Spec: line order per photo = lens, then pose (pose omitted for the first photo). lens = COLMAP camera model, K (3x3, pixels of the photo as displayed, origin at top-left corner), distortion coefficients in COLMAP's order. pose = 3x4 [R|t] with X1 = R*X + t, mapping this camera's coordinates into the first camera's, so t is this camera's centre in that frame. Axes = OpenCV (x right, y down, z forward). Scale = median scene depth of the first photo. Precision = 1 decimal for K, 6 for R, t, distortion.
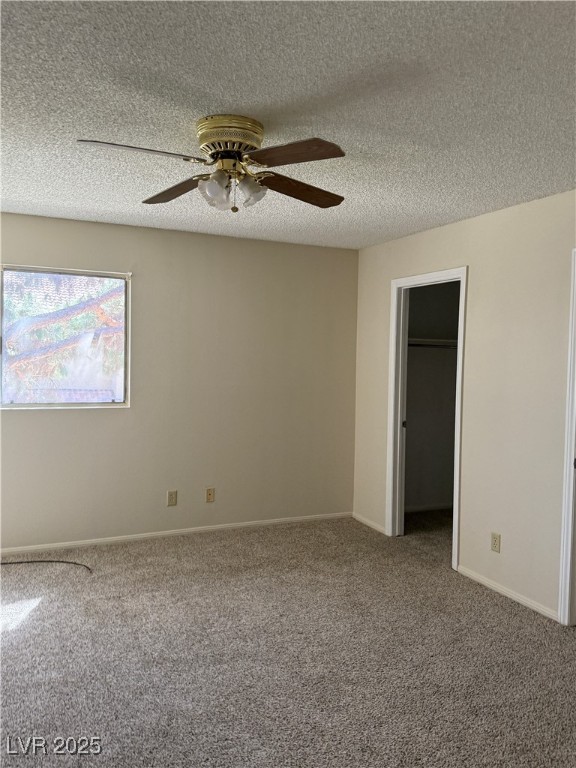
lens RADIAL K [[612.0, 0, 288.0], [0, 612.0, 384.0], [0, 0, 1]] dist [0.136608, -0.215666]
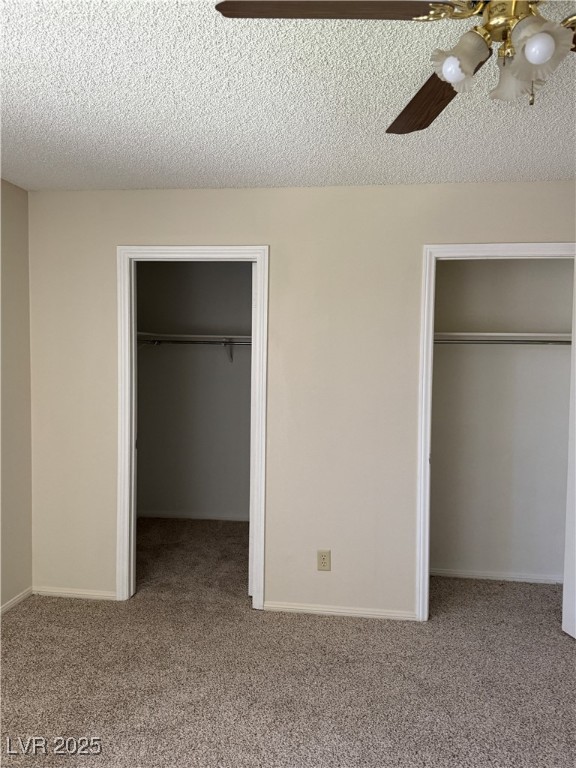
lens RADIAL K [[612.0, 0, 288.0], [0, 612.0, 384.0], [0, 0, 1]] dist [0.136608, -0.215666]
pose [[0.520594, -0.049669, 0.852358, -0.411061], [0.035727, 0.998699, 0.036375, -0.032143], [-0.853056, 0.011515, 0.521692, 0.535183]]
